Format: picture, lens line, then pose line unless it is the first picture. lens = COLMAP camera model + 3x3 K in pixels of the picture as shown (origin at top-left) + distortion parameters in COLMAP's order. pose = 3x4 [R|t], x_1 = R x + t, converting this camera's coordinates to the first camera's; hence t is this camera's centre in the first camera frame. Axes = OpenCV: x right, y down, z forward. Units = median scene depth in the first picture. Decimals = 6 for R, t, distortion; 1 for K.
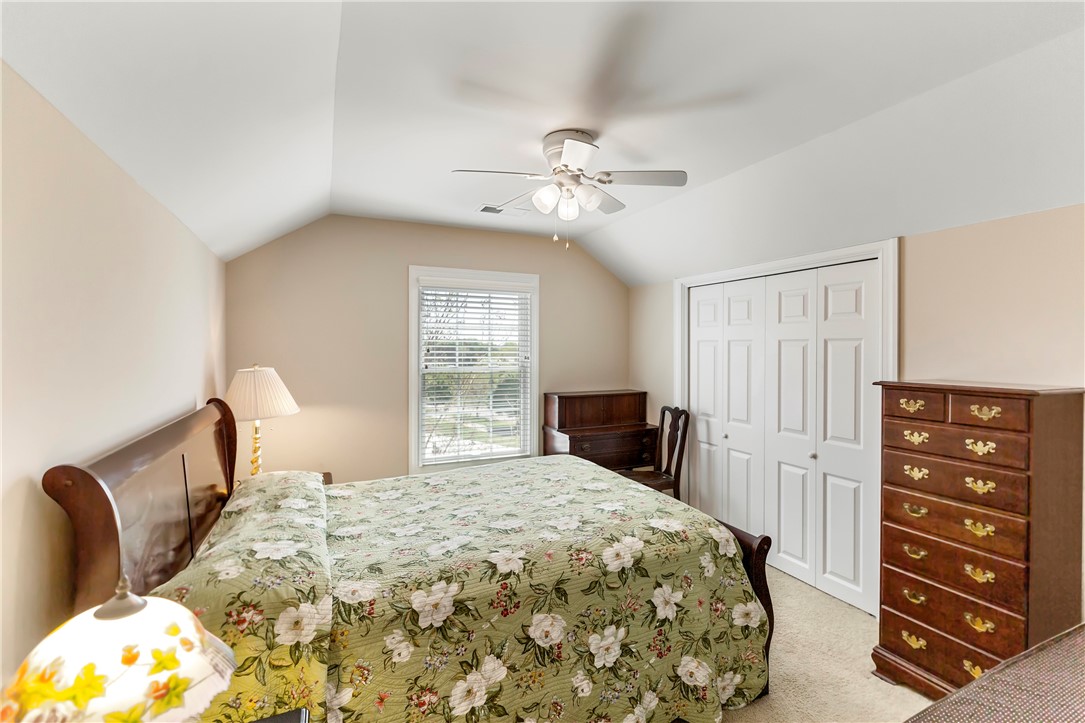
lens RADIAL K [[488.6, 0, 542.6], [0, 488.6, 359.2], [0, 0, 1]] dist [0.008987, -0.001228]
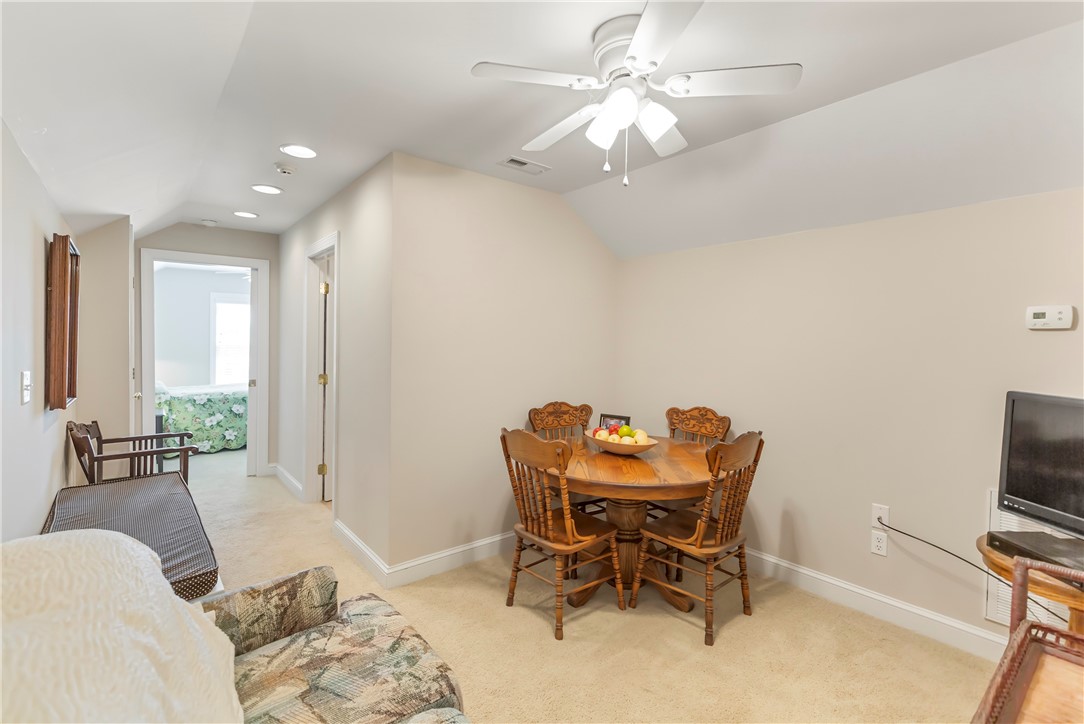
lens RADIAL K [[488.2, 0, 542.3], [0, 488.2, 356.2], [0, 0, 1]] dist [0.008987, -0.001228]
pose [[0.969107, 0.004304, 0.246602, 1.416785], [-0.007318, 0.999909, 0.011308, 0.109106], [-0.246531, -0.012763, 0.969051, -3.358993]]
